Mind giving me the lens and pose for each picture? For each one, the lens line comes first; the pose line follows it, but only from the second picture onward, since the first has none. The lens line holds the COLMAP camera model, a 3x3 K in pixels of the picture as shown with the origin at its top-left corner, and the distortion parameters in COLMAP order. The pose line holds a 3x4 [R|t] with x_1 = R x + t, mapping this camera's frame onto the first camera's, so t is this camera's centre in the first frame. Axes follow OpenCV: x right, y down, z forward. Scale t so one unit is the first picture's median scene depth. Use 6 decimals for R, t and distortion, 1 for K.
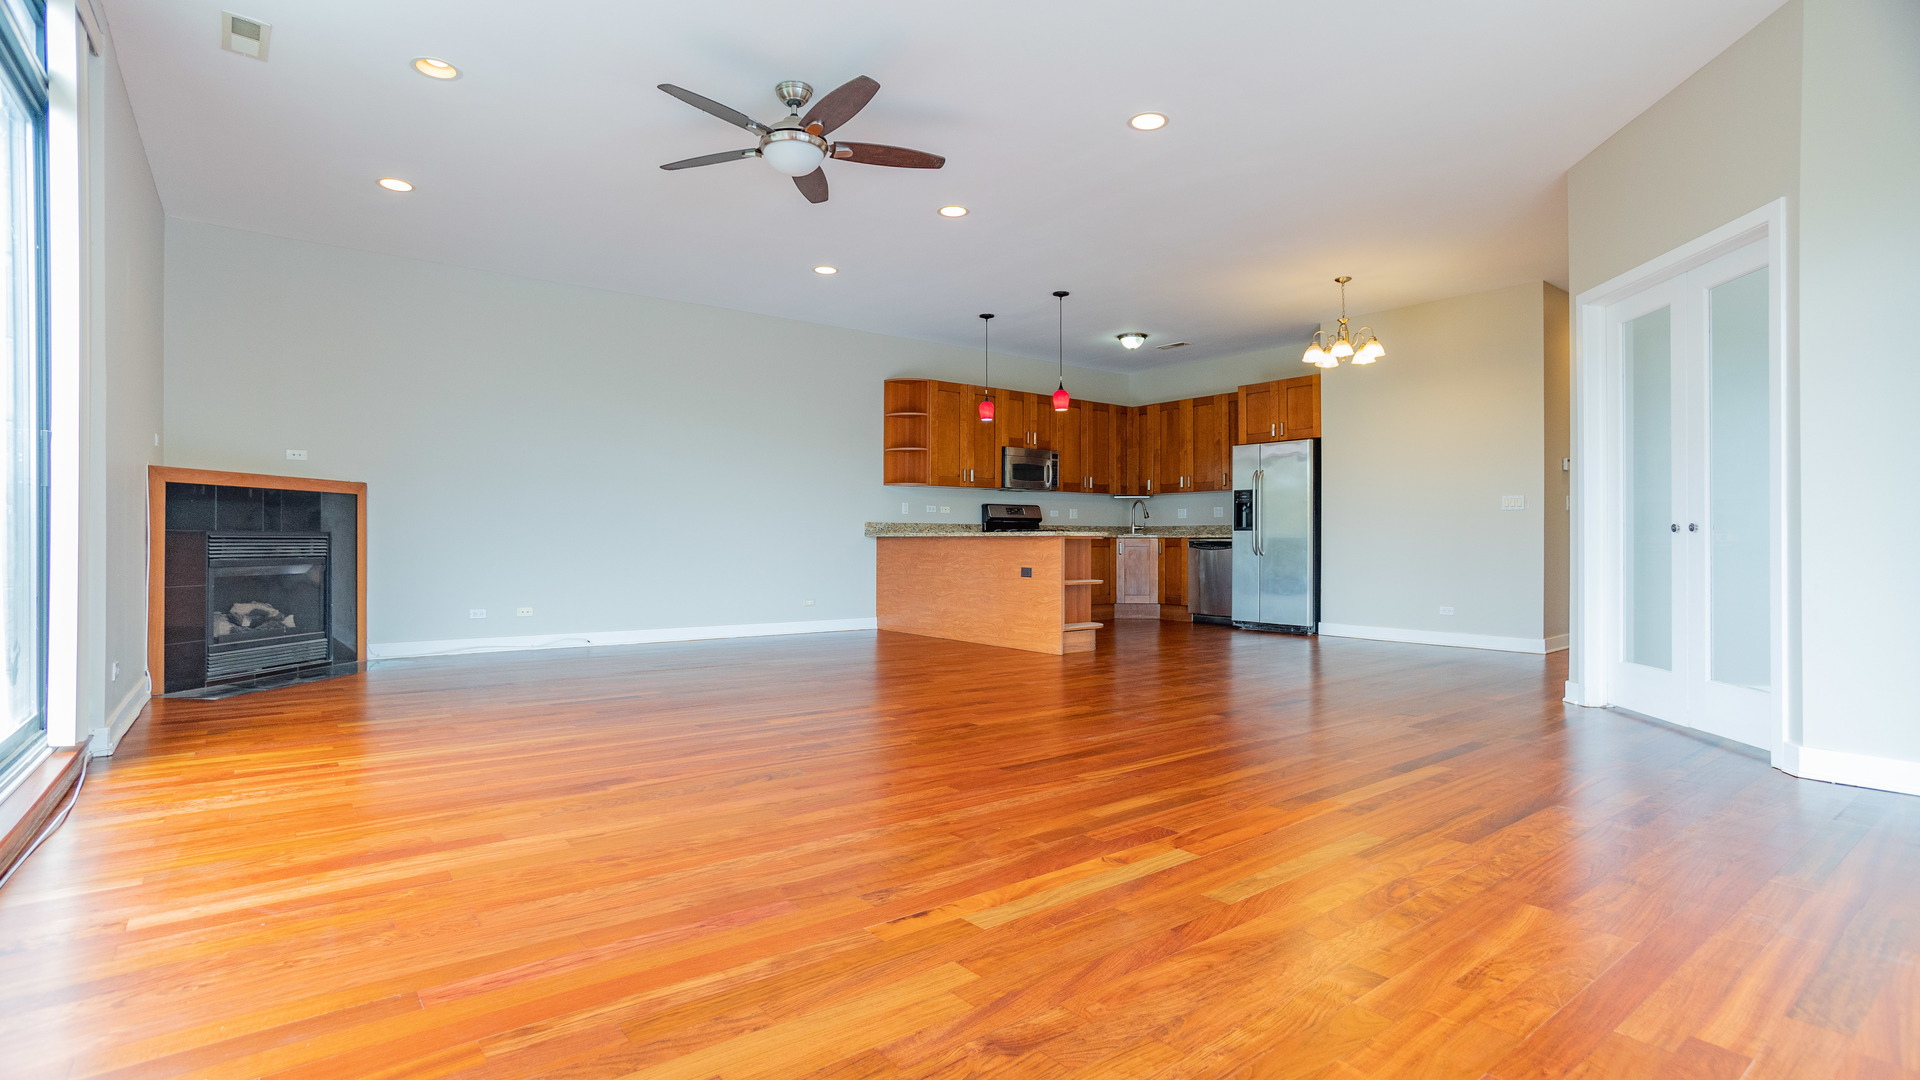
lens RADIAL K [[934.1, 0, 963.2], [0, 934.1, 534.3], [0, 0, 1]] dist [-0.030974, 0.010344]
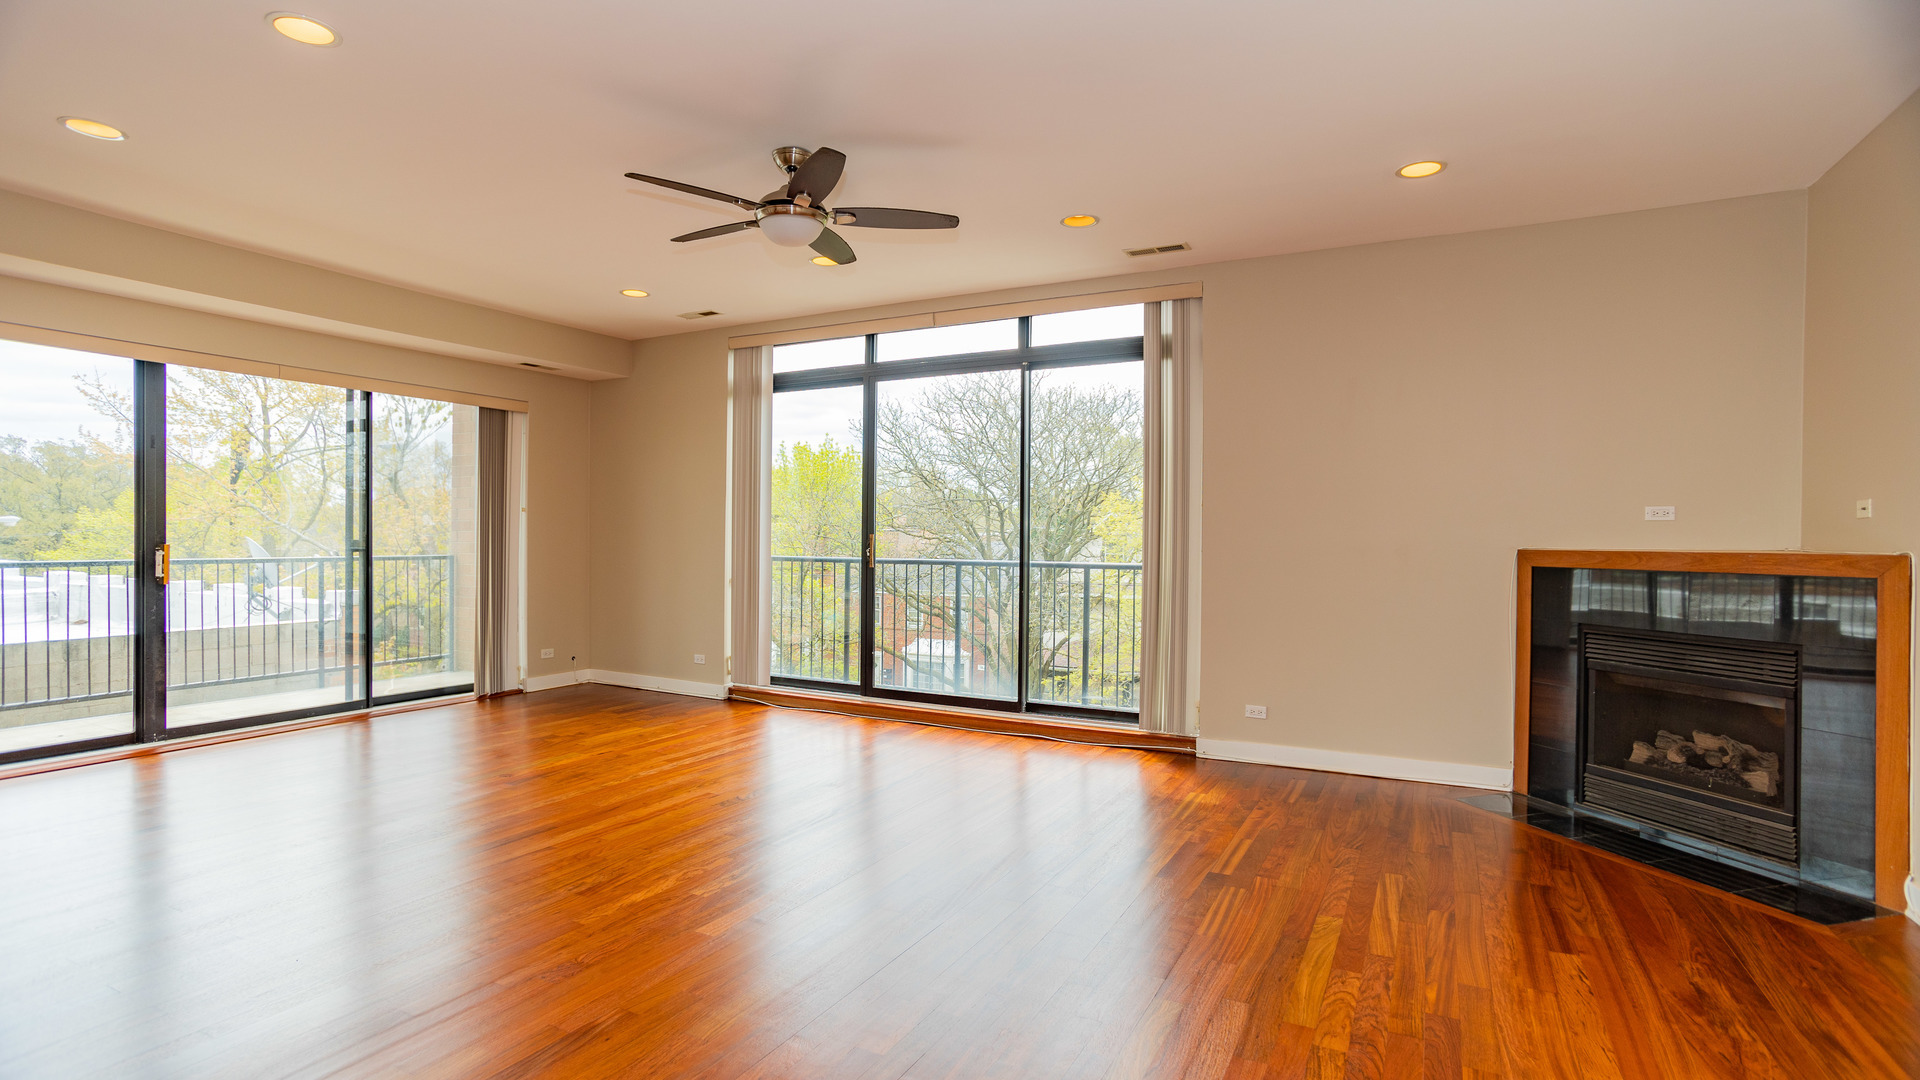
lens RADIAL K [[934.1, 0, 952.9], [0, 934.1, 539.1], [0, 0, 1]] dist [-0.030974, 0.010344]
pose [[-0.908540, -0.013026, -0.417594, 0.023520], [-0.012524, 0.999914, -0.003943, -0.039065], [0.417609, 0.001647, -0.908625, 0.844689]]
